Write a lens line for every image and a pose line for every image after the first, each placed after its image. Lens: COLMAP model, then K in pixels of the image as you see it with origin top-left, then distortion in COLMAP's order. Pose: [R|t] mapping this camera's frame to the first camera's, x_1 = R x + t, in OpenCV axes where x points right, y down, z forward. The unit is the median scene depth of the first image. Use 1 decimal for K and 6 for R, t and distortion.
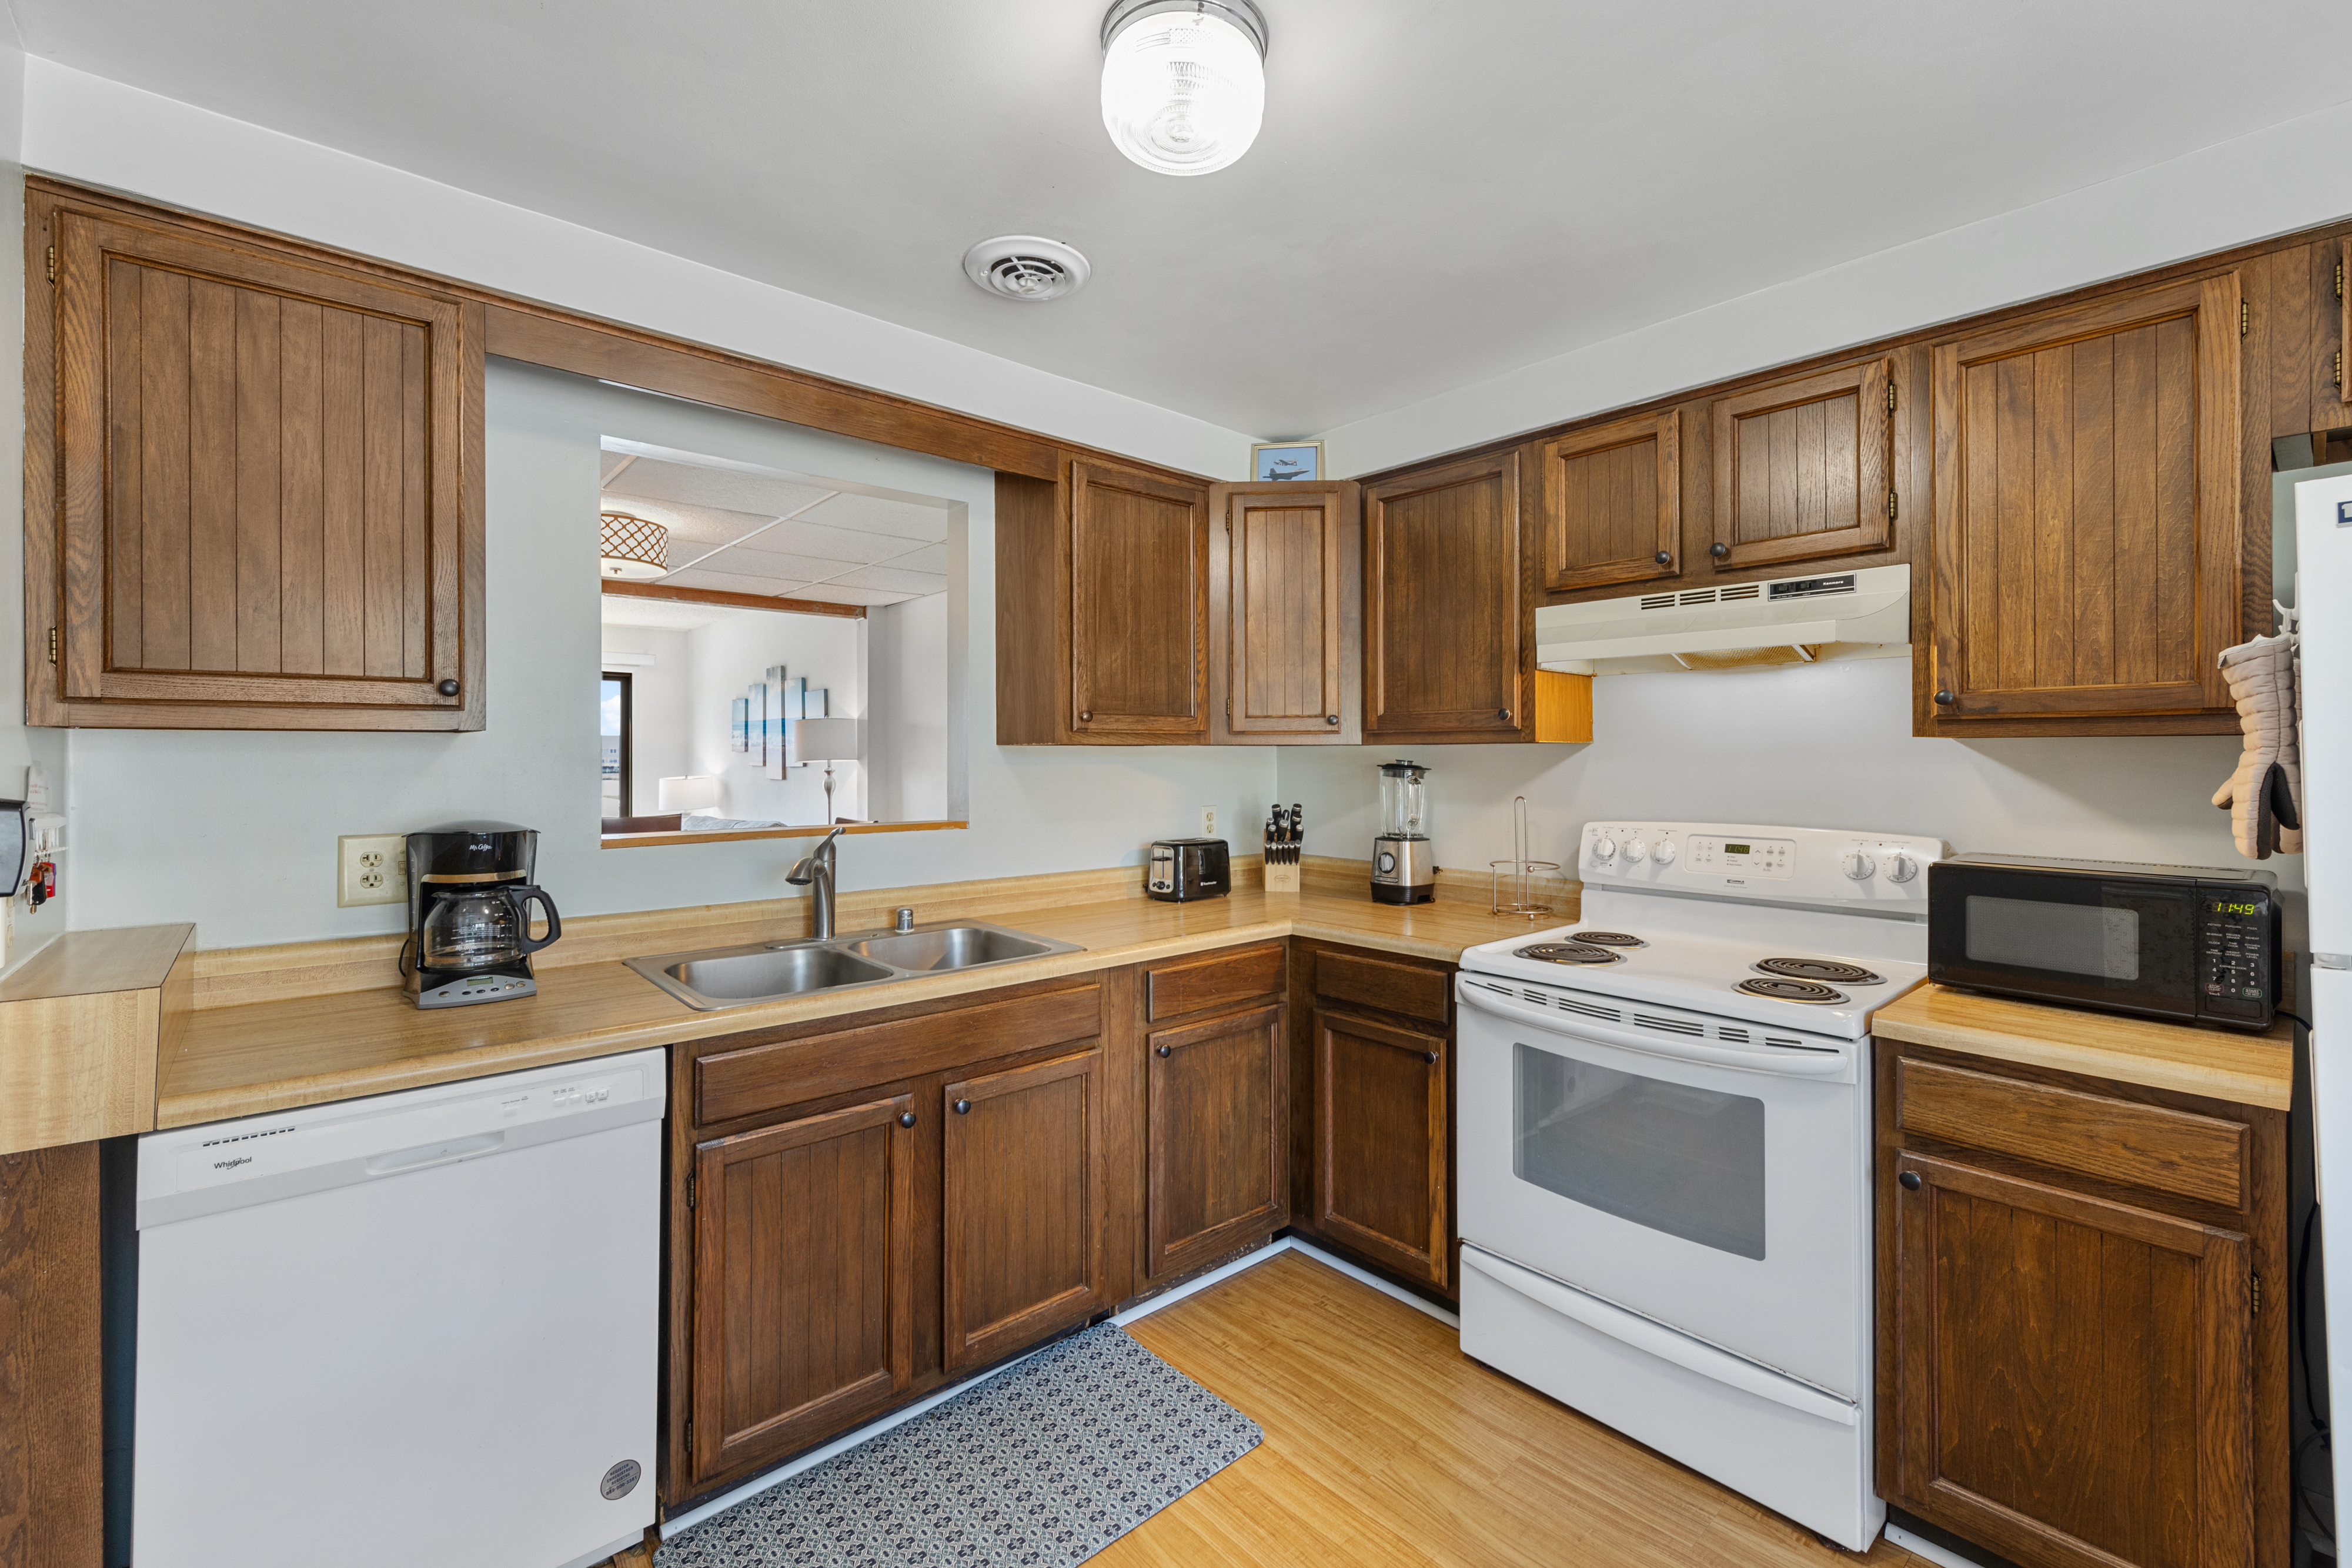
lens RADIAL K [[965.2, 0, 1183.2], [0, 965.2, 758.7], [0, 0, 1]] dist [0.001018, -0.000289]
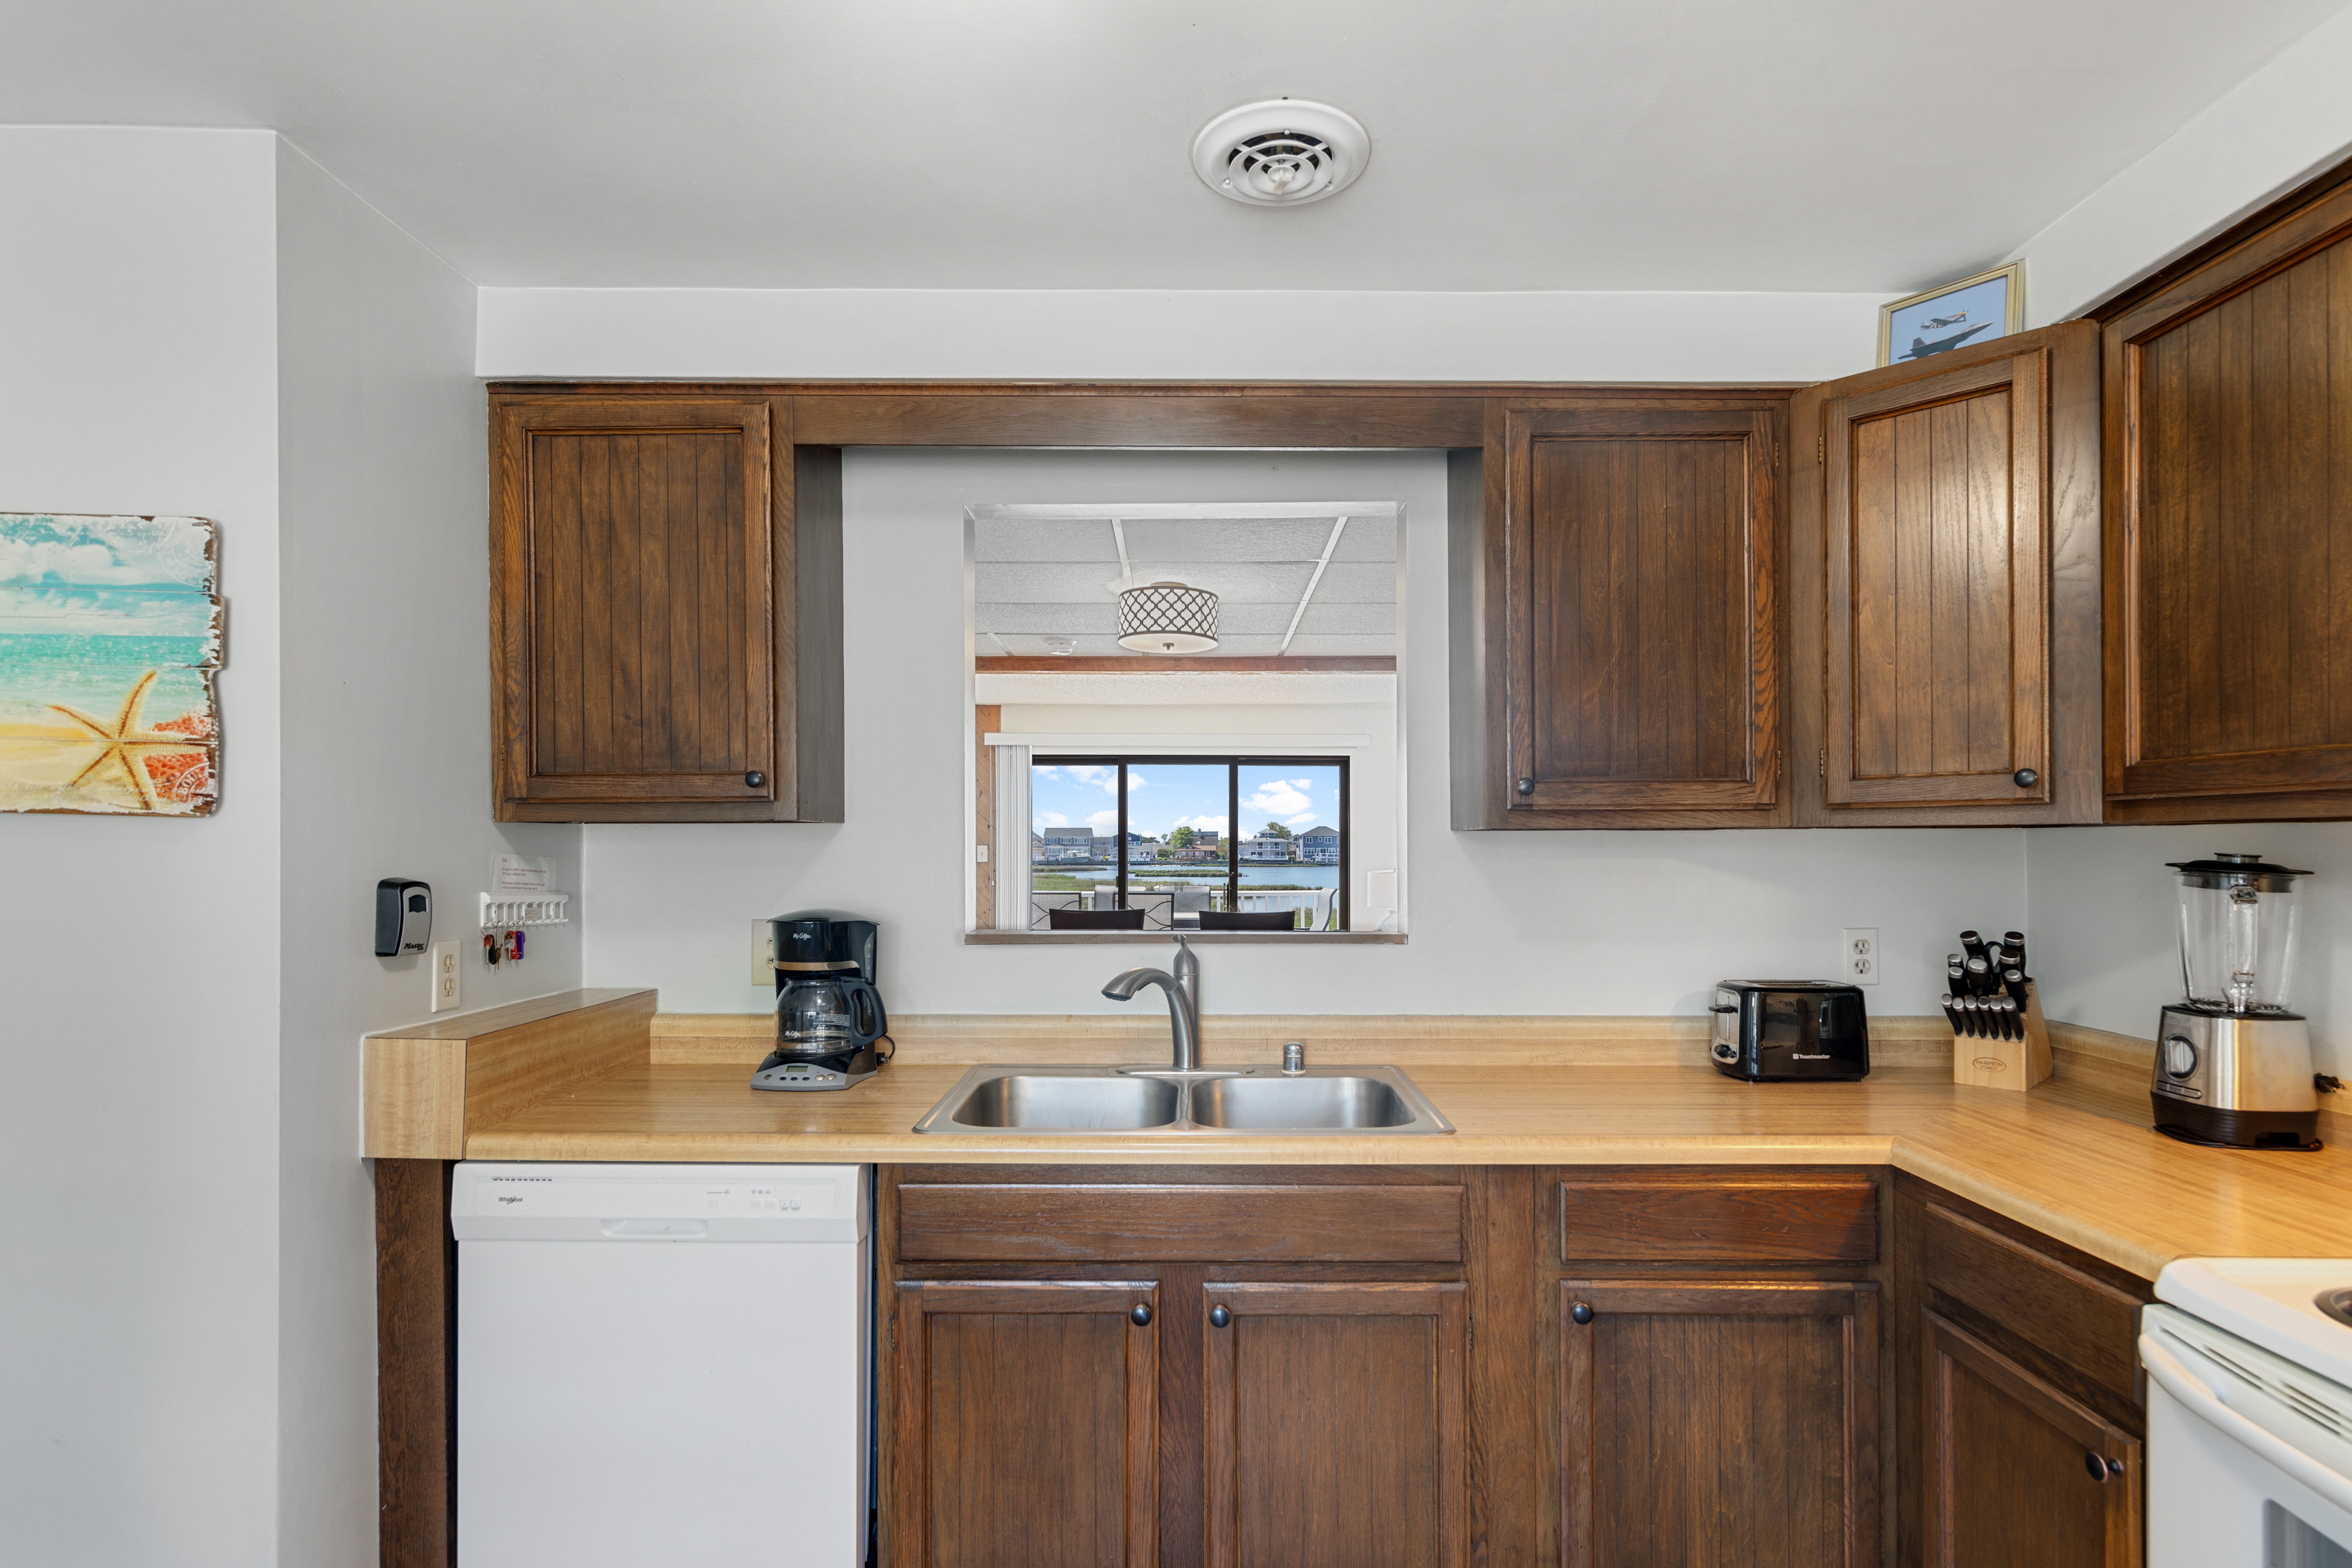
lens RADIAL K [[1194.0, 0, 1179.8], [0, 1194.0, 852.4], [0, 0, 1]] dist [0.006096, -0.000659]
pose [[0.755235, 0.003164, -0.655446, 0.284508], [-0.001830, 0.999995, 0.002718, 0.000069], [0.655451, -0.000854, 0.755237, 0.230915]]
